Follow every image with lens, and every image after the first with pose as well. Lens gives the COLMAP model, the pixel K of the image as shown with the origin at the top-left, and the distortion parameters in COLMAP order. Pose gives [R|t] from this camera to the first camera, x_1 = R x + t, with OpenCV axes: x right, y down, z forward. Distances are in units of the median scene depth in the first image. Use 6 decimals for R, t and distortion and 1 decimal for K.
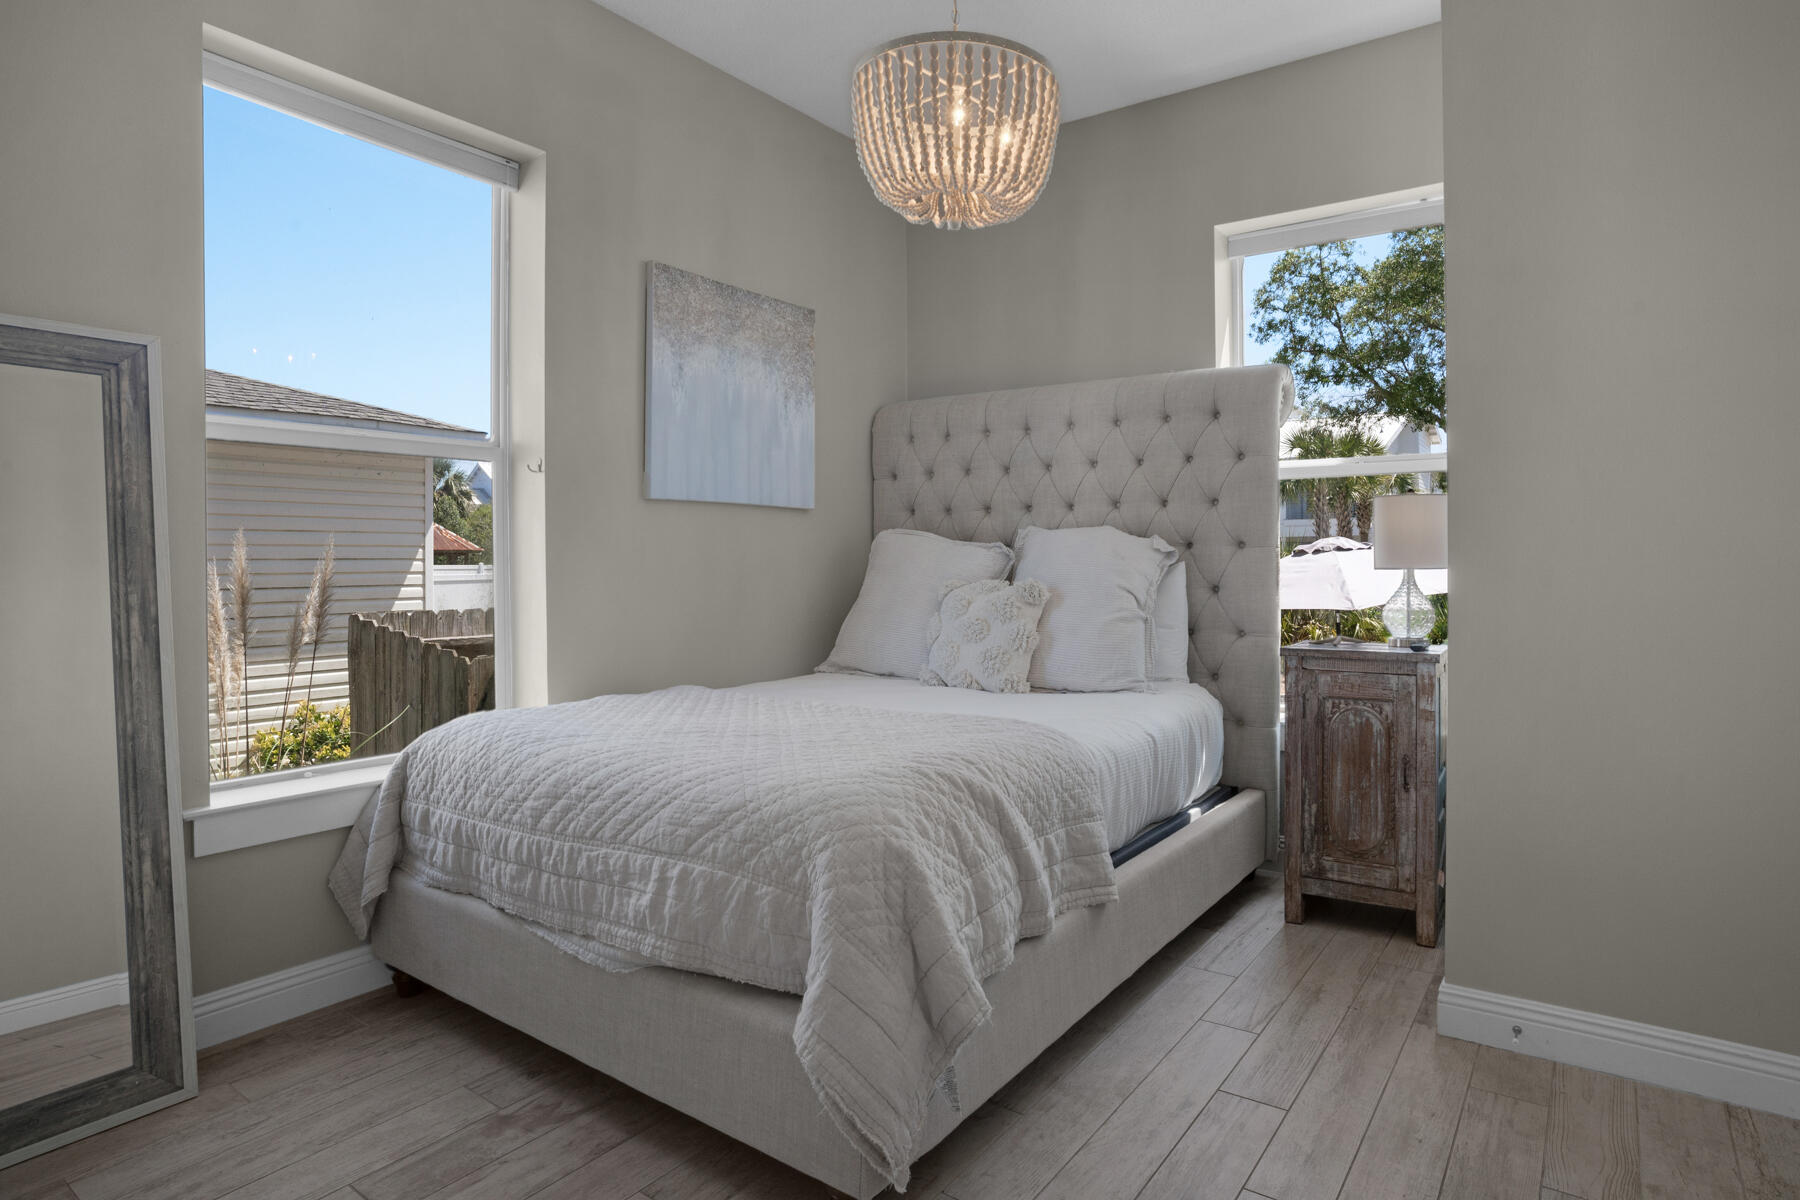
lens RADIAL K [[982.4, 0, 900.0], [0, 982.4, 600.0], [0, 0, 1]] dist [-0.098400, 0.091365]
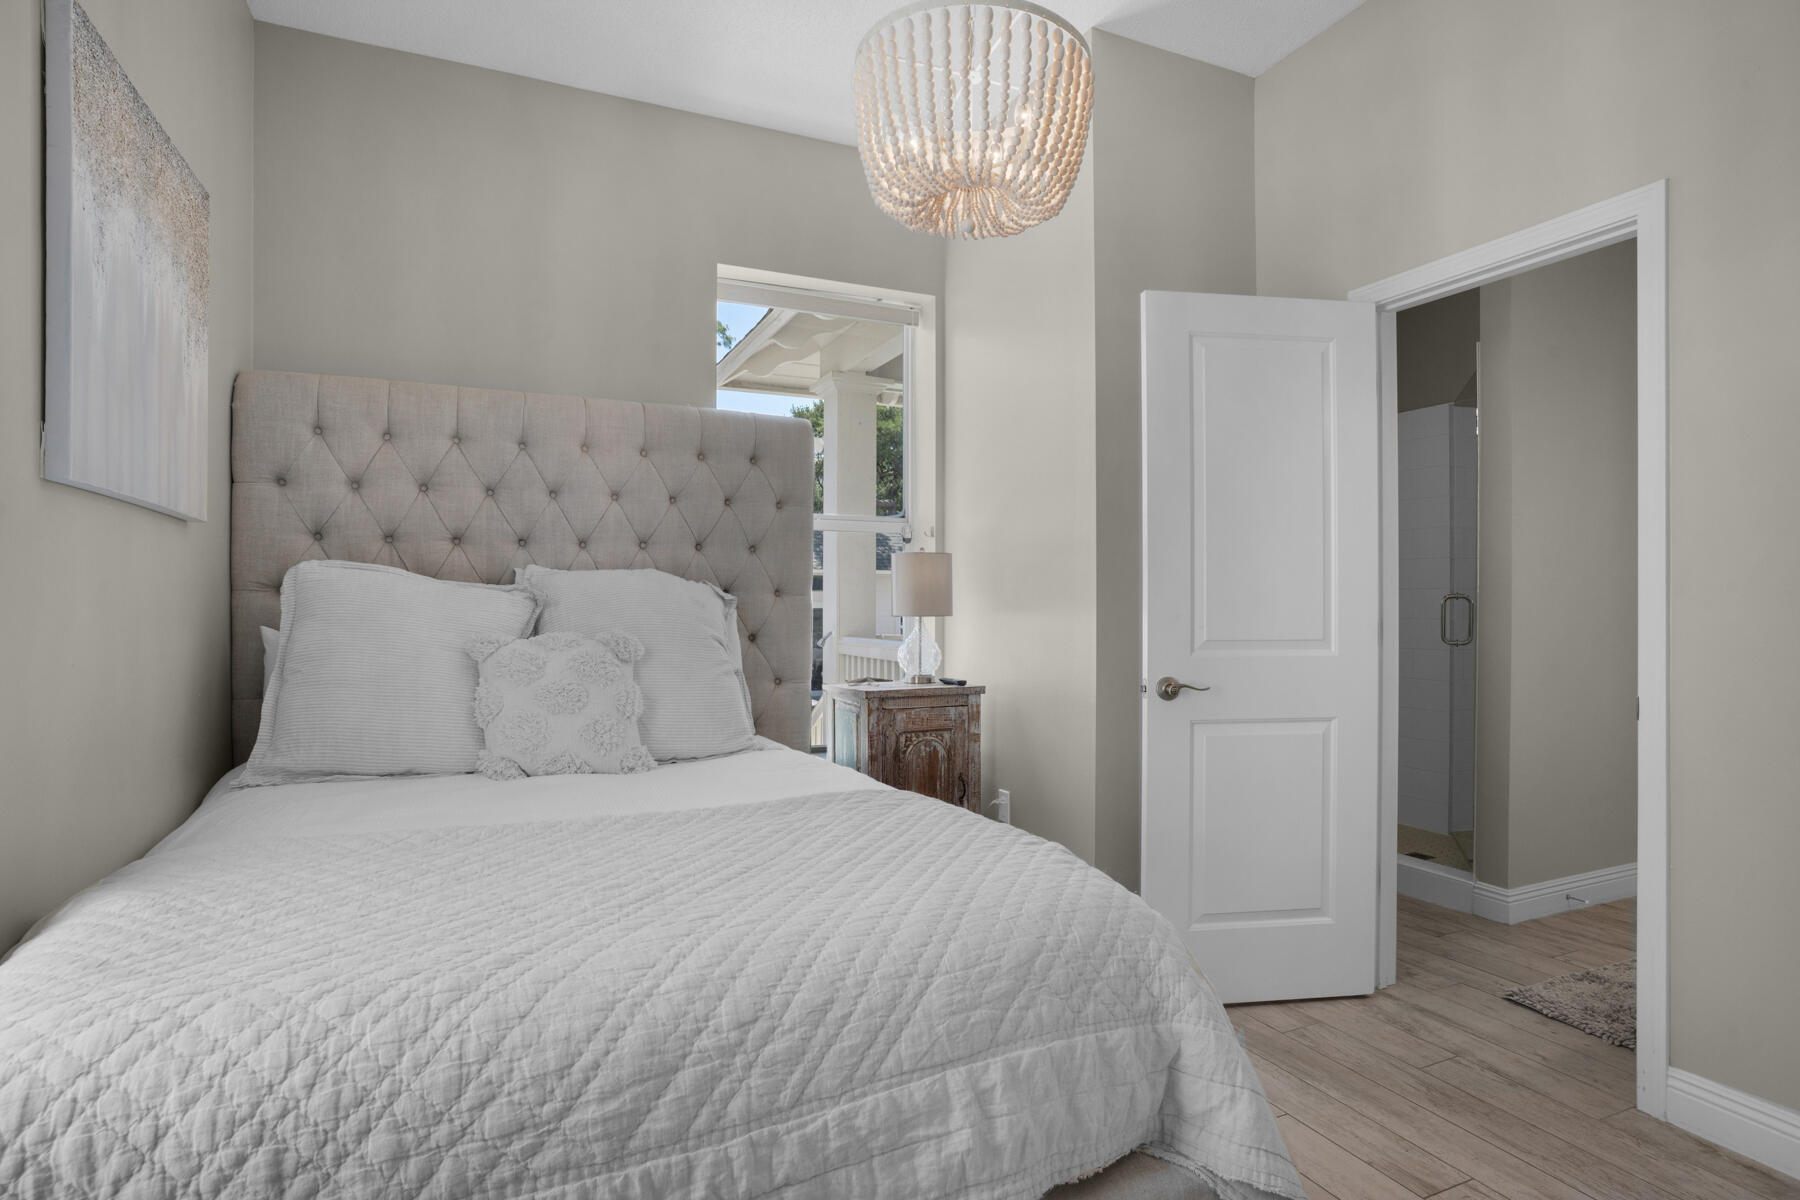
lens RADIAL K [[982.4, 0, 900.0], [0, 982.4, 600.0], [0, 0, 1]] dist [-0.098400, 0.091365]
pose [[0.476560, 0.007672, 0.879109, -0.558034], [0.028087, 0.999319, -0.023947, -0.024810], [-0.878693, 0.036103, 0.476019, 0.471972]]
